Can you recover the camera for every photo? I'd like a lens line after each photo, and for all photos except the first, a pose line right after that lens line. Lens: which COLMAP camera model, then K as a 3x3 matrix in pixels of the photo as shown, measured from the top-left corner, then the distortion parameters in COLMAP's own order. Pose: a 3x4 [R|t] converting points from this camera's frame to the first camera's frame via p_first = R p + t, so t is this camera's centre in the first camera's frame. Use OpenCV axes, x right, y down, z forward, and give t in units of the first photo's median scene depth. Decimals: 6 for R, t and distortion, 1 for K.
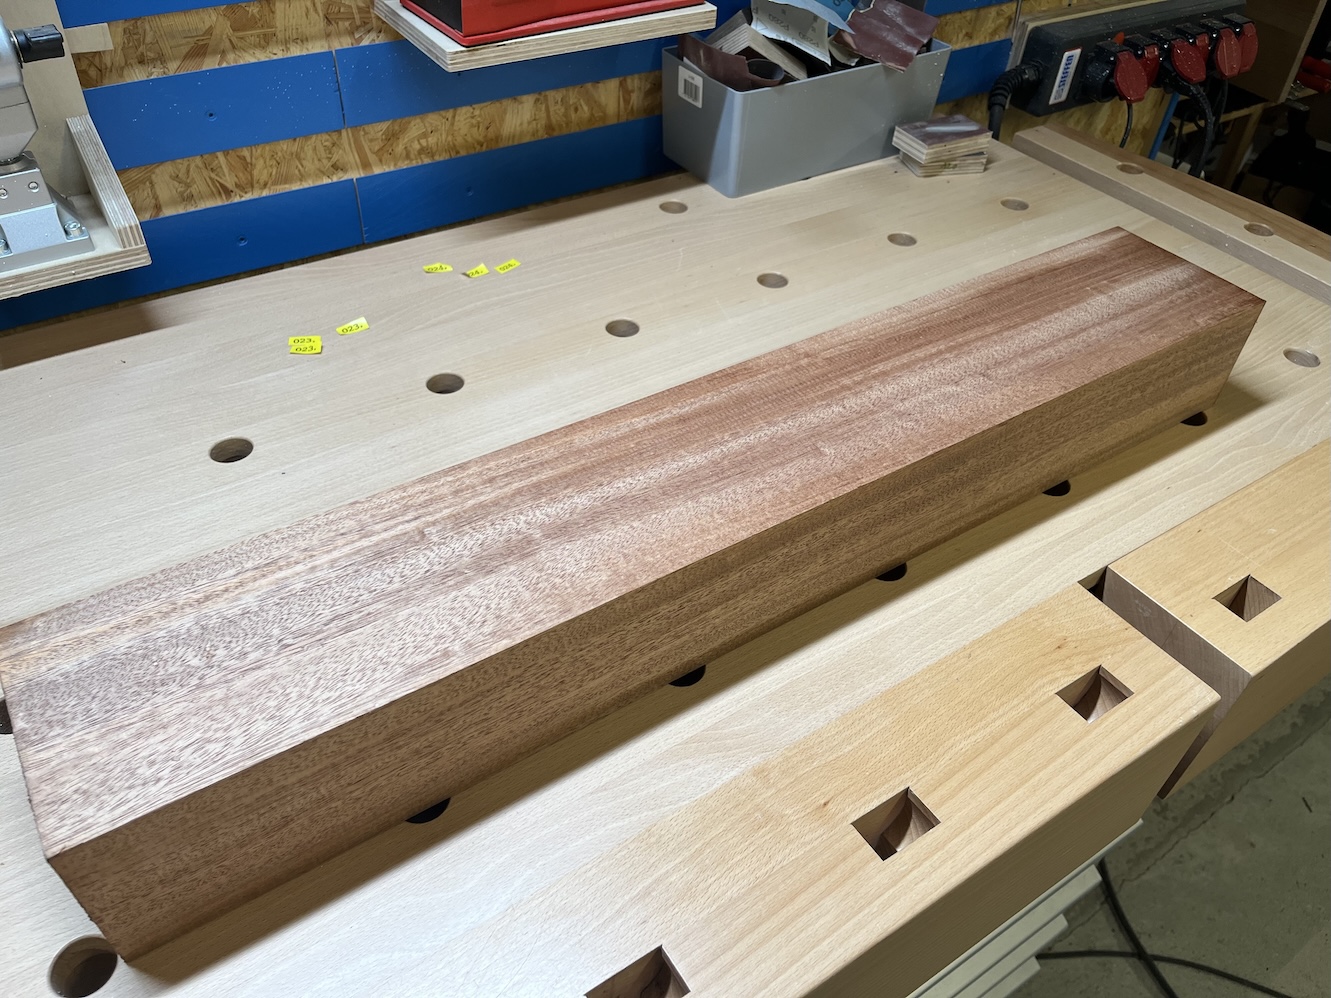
lens RADIAL K [[990.1, 0, 660.6], [0, 990.1, 496.1], [0, 0, 1]] dist [0.087568, -0.126841]
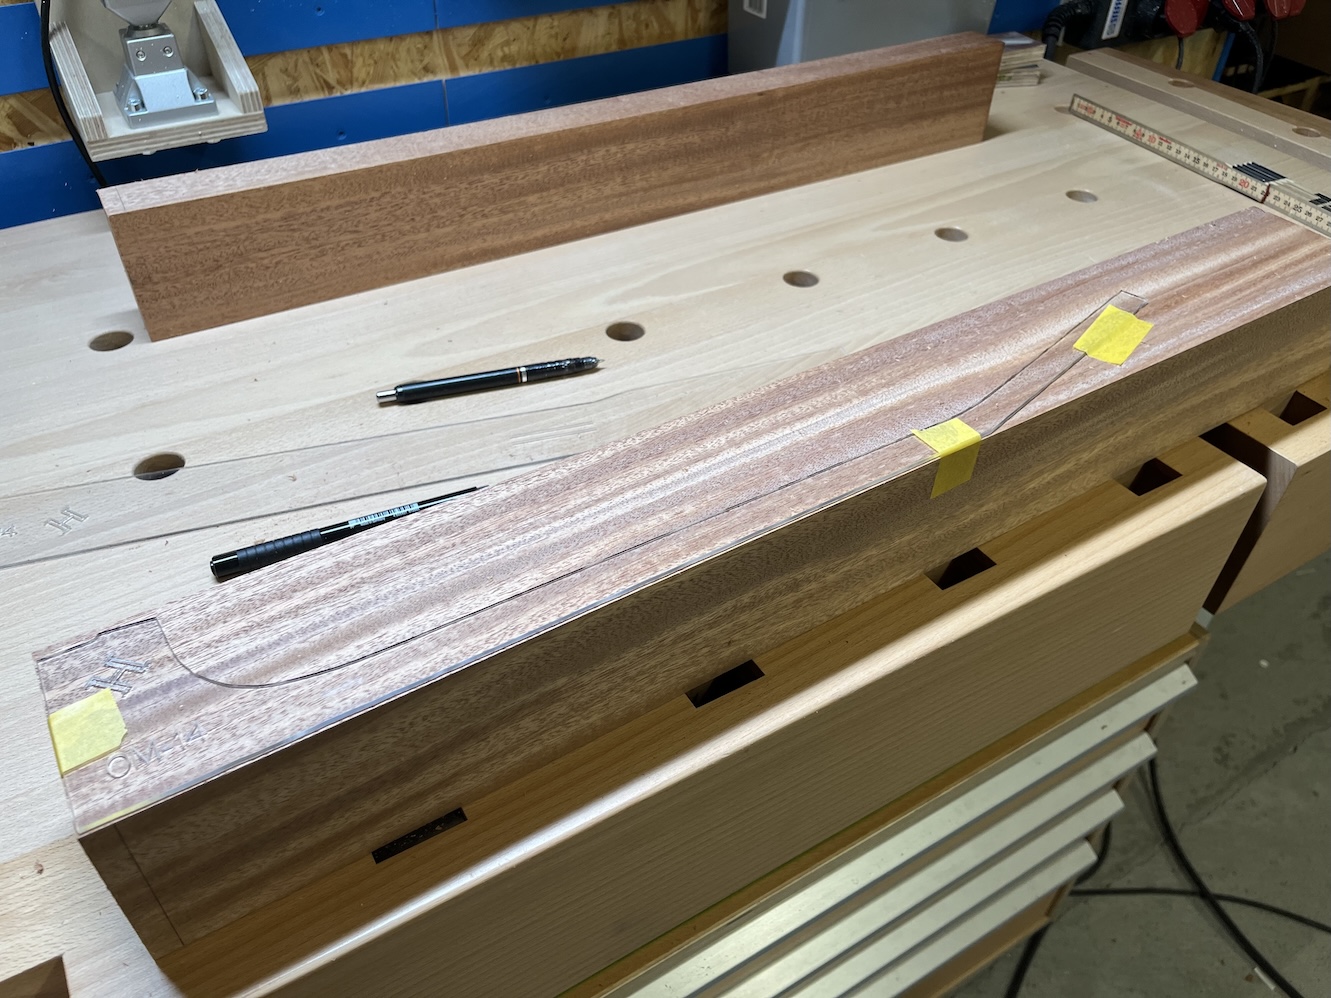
lens RADIAL K [[990.1, 0, 660.6], [0, 990.1, 496.1], [0, 0, 1]] dist [0.087568, -0.126841]
pose [[0.998727, 0.004889, -0.050213, -0.014582], [-0.006362, 0.999553, -0.029211, 0.150702], [0.050047, 0.029494, 0.998311, -0.049770]]
